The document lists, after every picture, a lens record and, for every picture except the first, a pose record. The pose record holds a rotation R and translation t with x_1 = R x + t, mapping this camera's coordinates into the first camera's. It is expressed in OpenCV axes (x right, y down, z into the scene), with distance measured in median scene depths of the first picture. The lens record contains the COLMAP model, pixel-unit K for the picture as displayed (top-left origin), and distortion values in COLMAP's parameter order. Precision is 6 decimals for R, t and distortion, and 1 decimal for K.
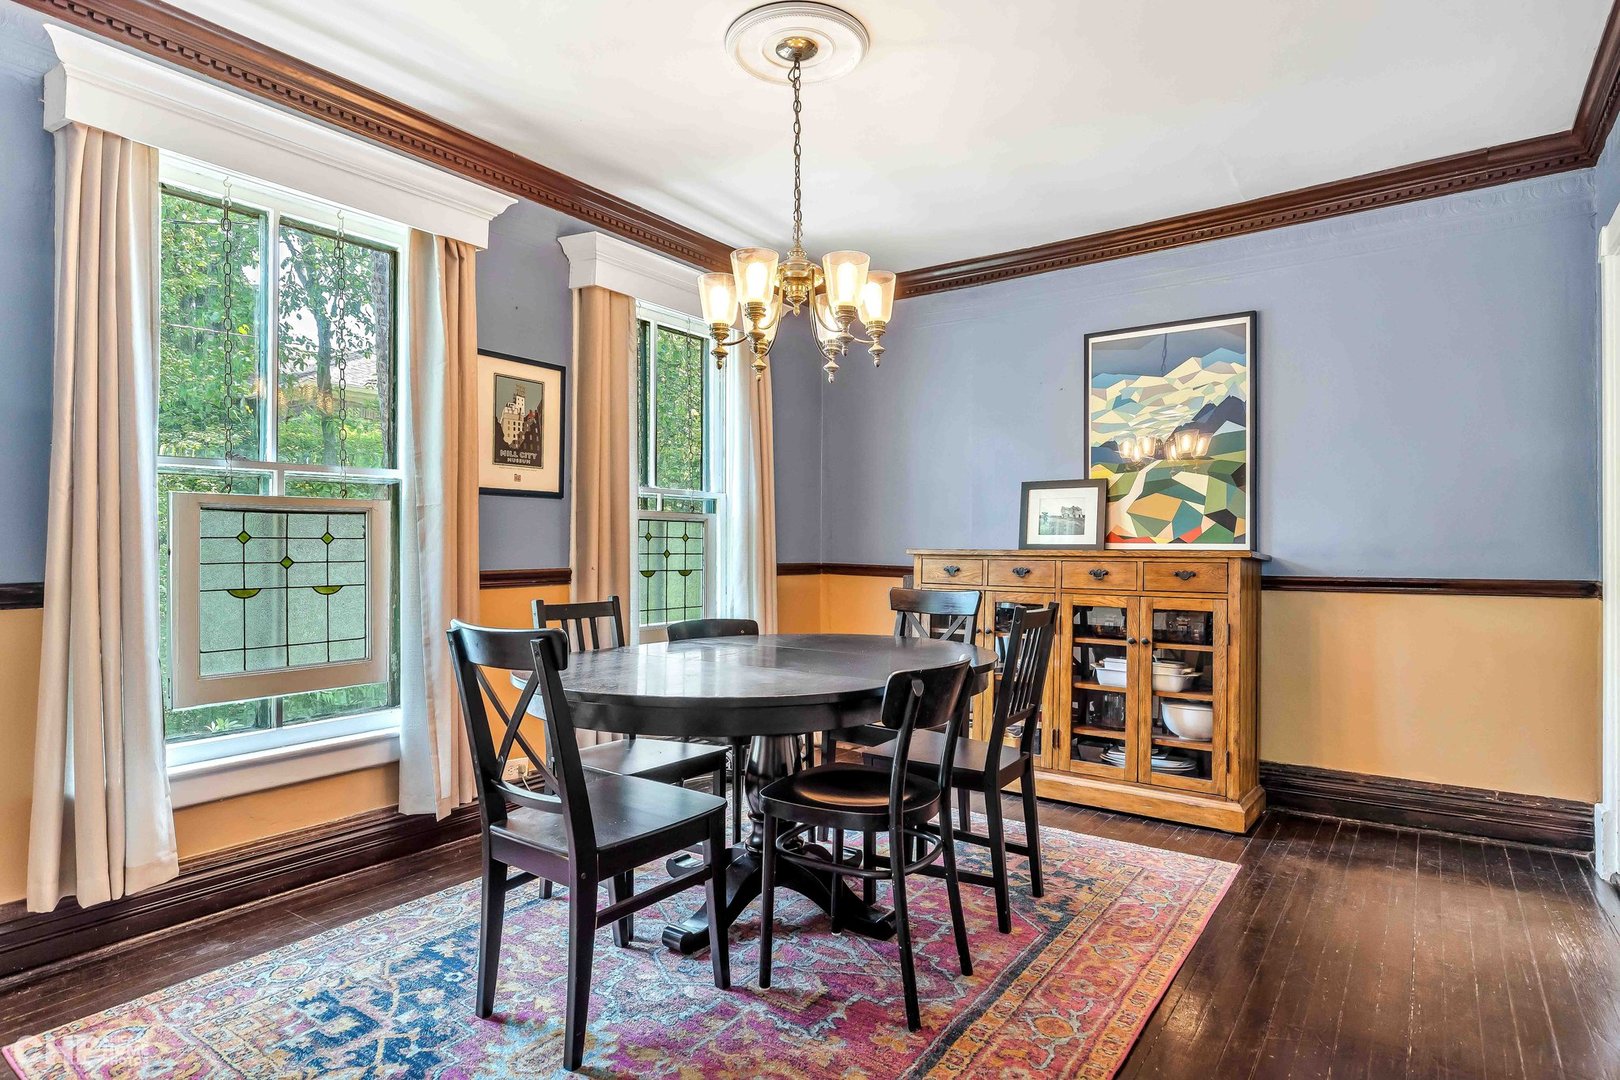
lens RADIAL K [[879.9, 0, 808.2], [0, 879.9, 537.9], [0, 0, 1]] dist [0.003417, 0.000611]
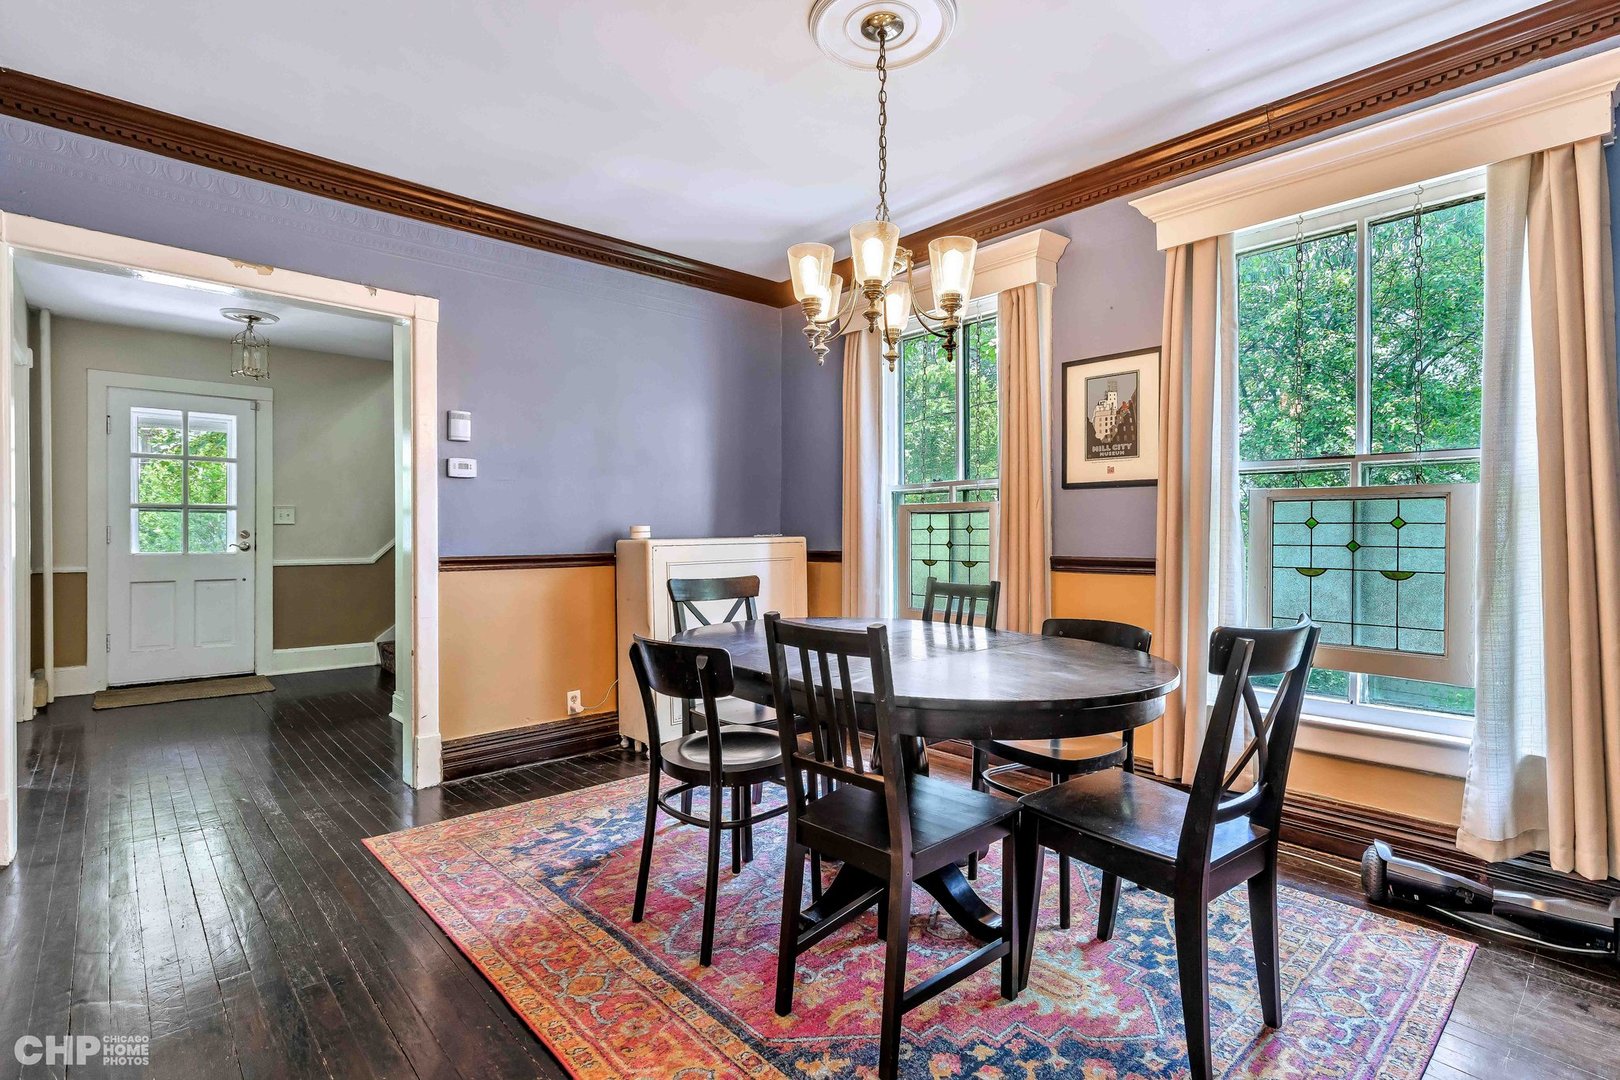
lens RADIAL K [[785.1, 0, 816.0], [0, 785.1, 539.5], [0, 0, 1]] dist [0.000450, 0.000116]
pose [[-0.211791, 0.016419, -0.977177, 0.658058], [0.014298, 0.999804, 0.013700, -0.002864], [0.977210, -0.011070, -0.211984, 0.846026]]
